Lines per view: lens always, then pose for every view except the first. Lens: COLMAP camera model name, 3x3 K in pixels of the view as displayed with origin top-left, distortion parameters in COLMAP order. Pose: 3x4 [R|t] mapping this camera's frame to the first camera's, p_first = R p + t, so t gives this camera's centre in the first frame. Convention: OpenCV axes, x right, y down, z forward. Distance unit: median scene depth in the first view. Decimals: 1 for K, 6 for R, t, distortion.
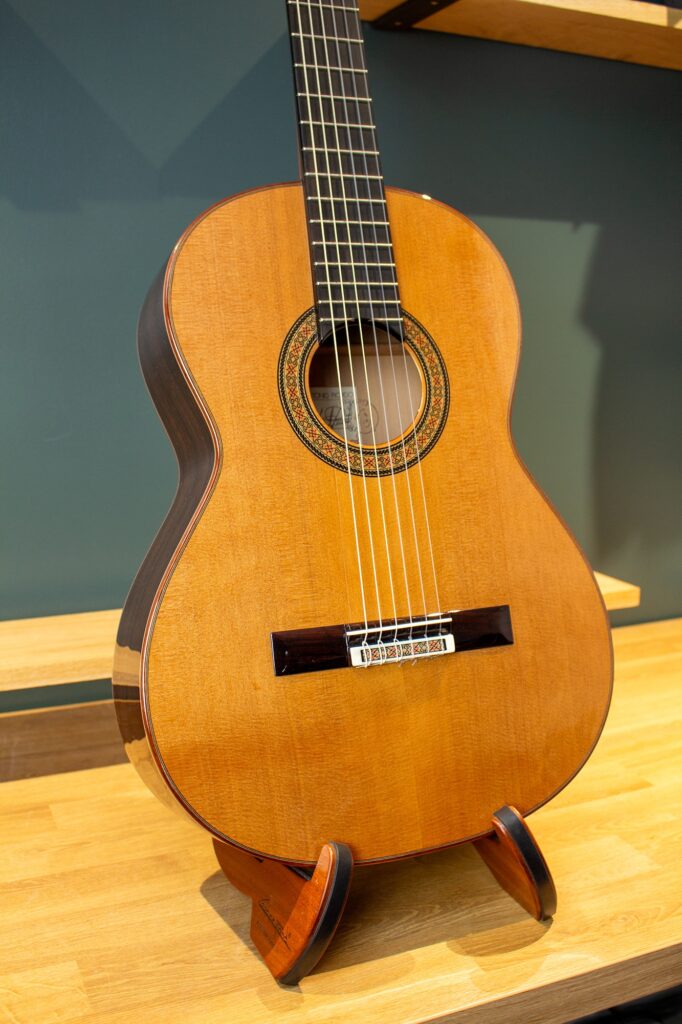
lens RADIAL K [[1056.1, 0, 346.2], [0, 1056.1, 508.9], [0, 0, 1]] dist [-0.105721, 0.000000]
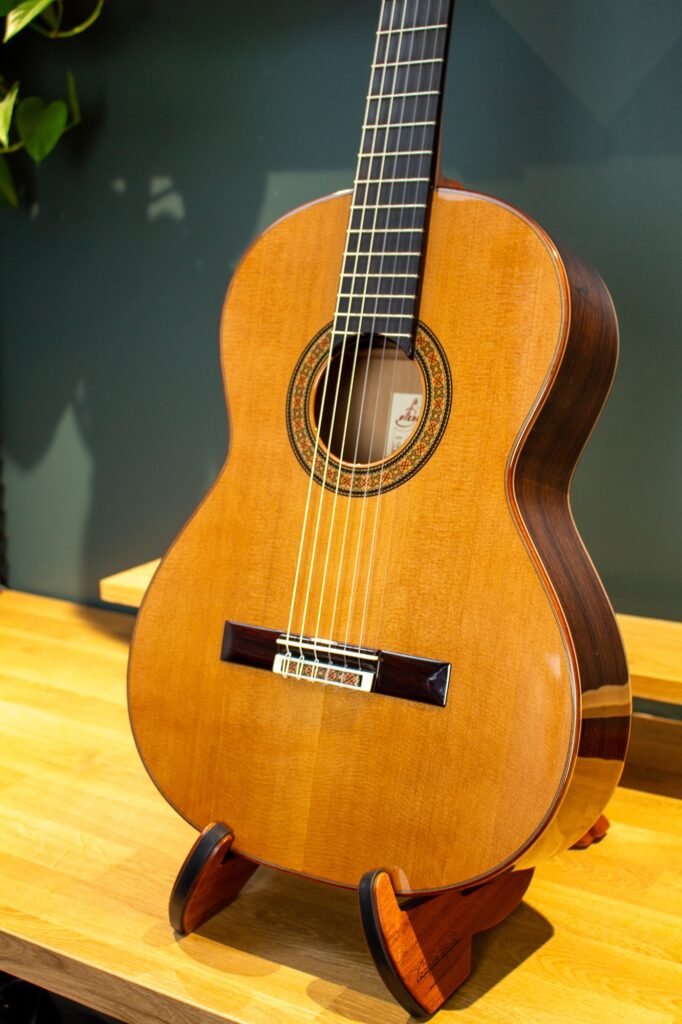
lens RADIAL K [[1350.1, 0, 341.2], [0, 1350.1, 511.7], [0, 0, 1]] dist [-0.084524, 0.000000]
pose [[0.544405, 0.168735, -0.821676, 1.050672], [-0.127058, 0.984844, 0.118059, -0.162518], [0.829144, 0.040128, 0.557593, 0.294877]]
